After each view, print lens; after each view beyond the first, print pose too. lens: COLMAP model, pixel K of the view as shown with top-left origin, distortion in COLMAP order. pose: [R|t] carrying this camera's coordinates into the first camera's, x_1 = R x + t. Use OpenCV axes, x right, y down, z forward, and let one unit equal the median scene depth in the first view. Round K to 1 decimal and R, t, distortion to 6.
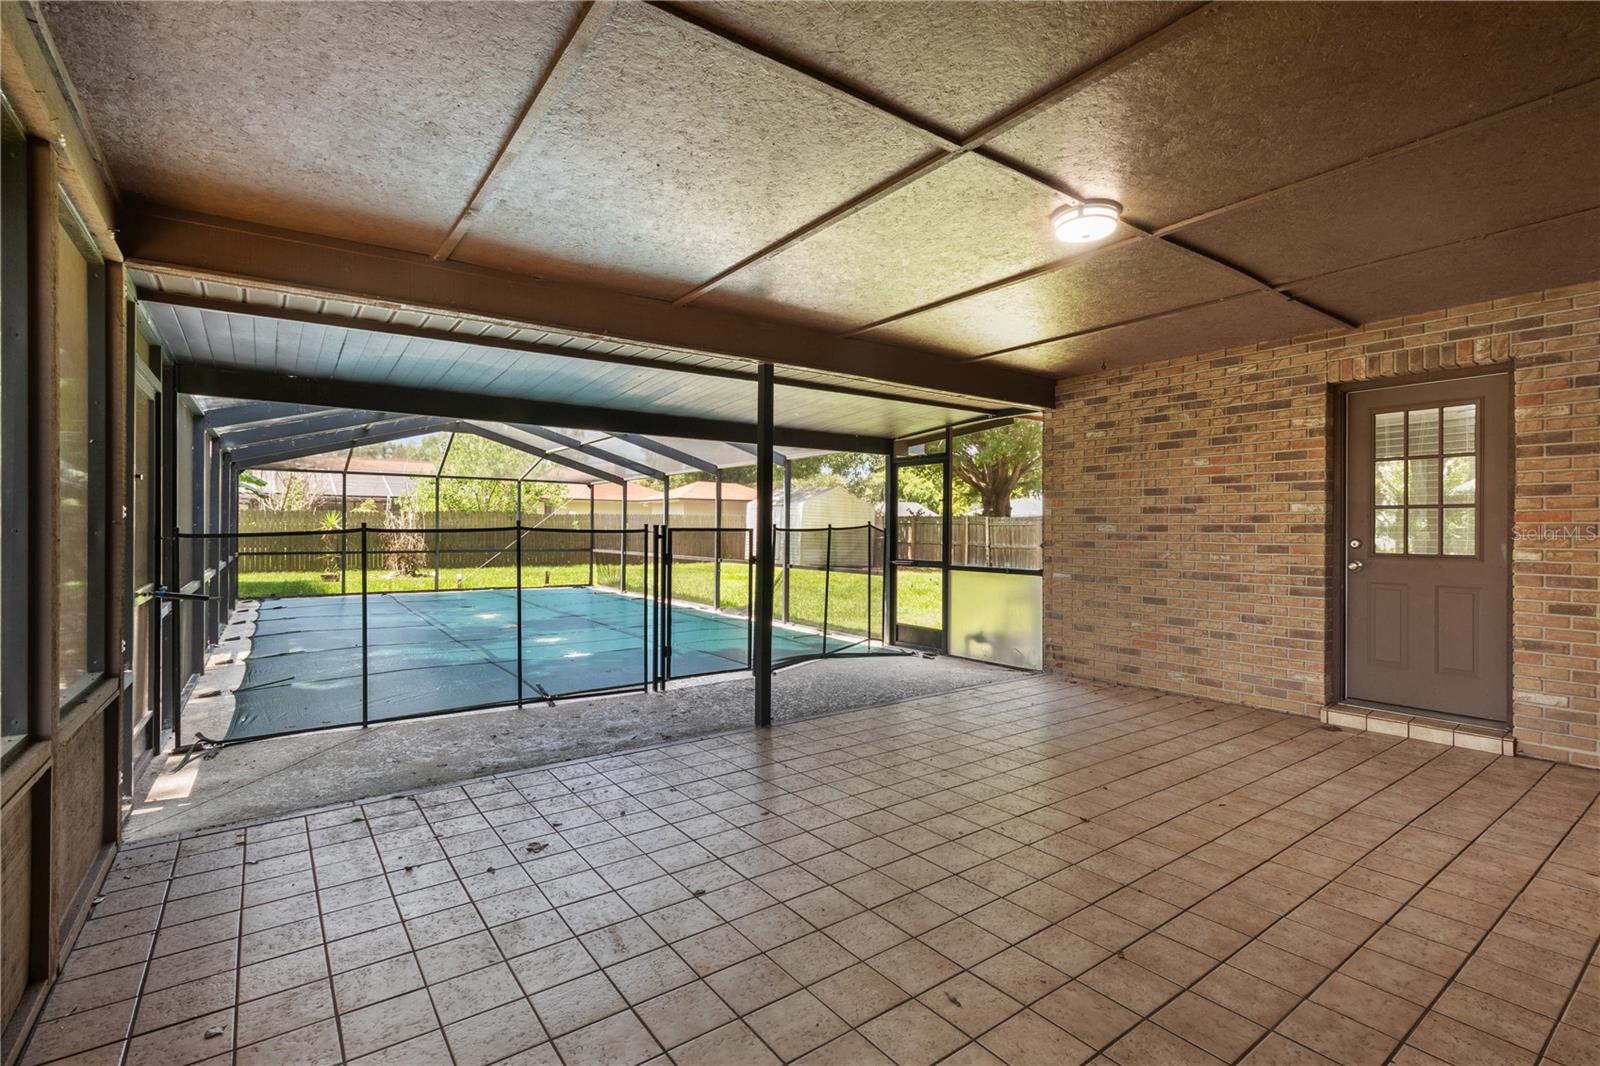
lens RADIAL K [[745.1, 0, 800.0], [0, 745.1, 533.0], [0, 0, 1]] dist [-0.000605, 0.000103]
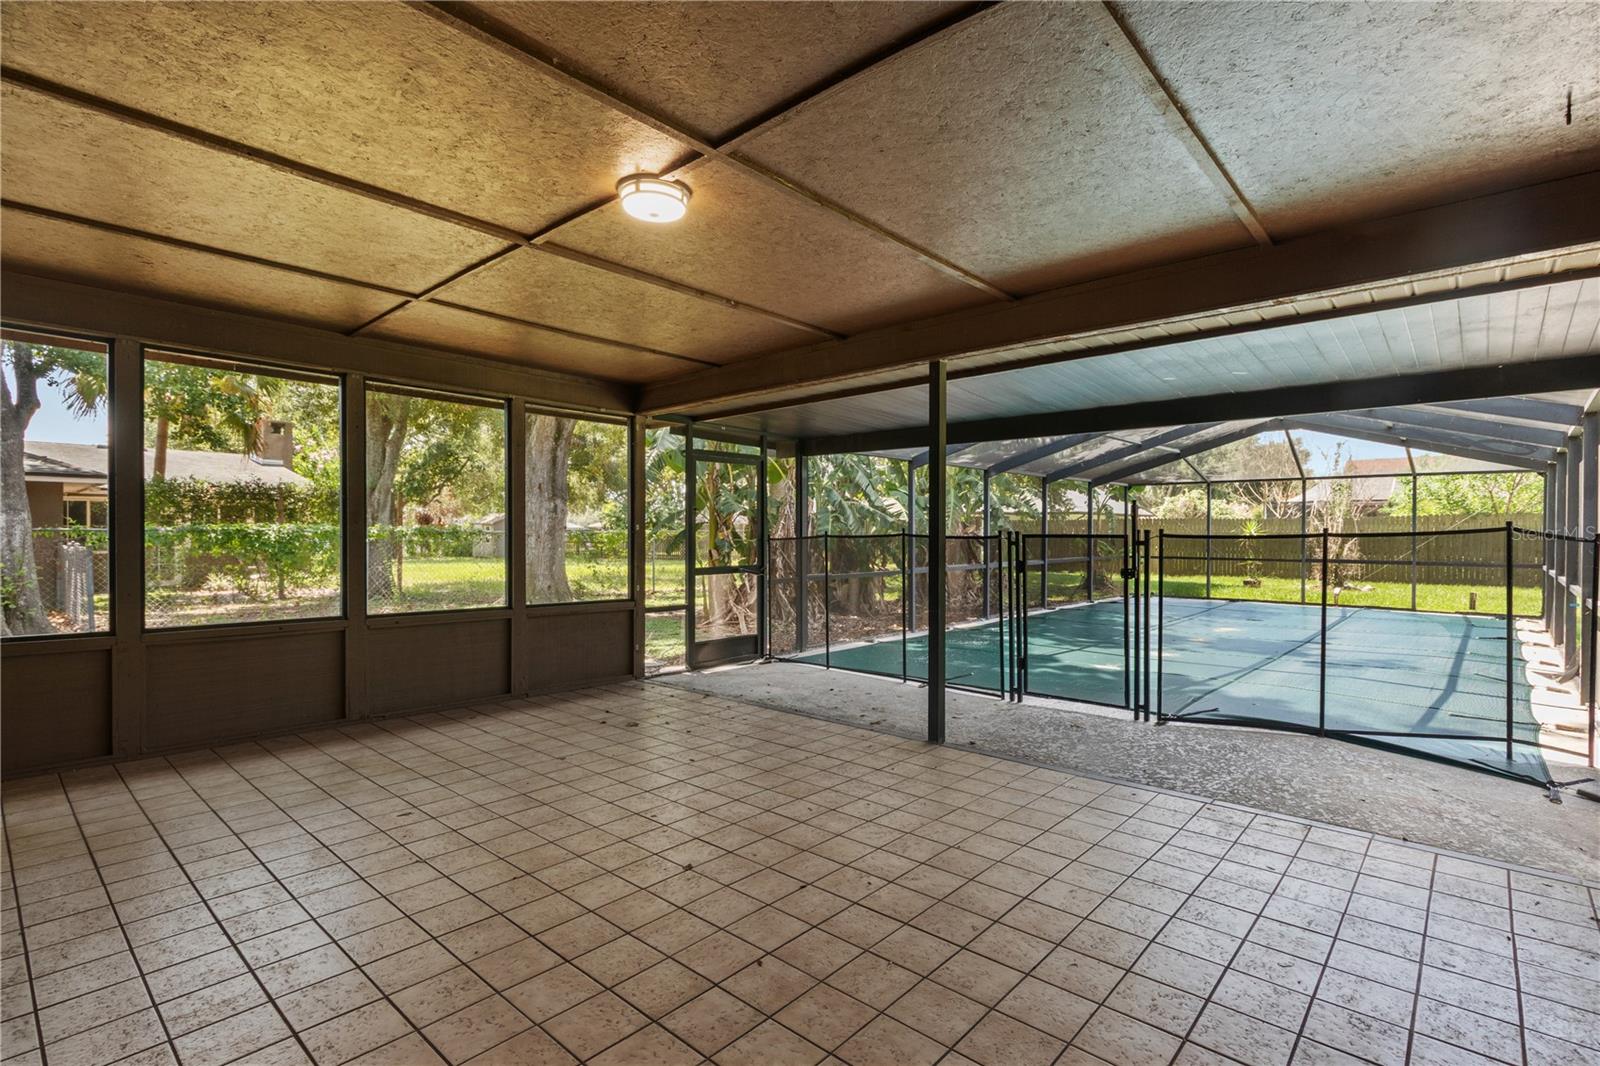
lens RADIAL K [[745.6, 0, 800.0], [0, 745.6, 533.0], [0, 0, 1]] dist [0.016557, 0.000168]
pose [[0.205804, -0.003662, -0.978586, 0.854773], [-0.005233, 0.999975, -0.004843, -0.002716], [0.978579, 0.006117, 0.205780, 0.634471]]
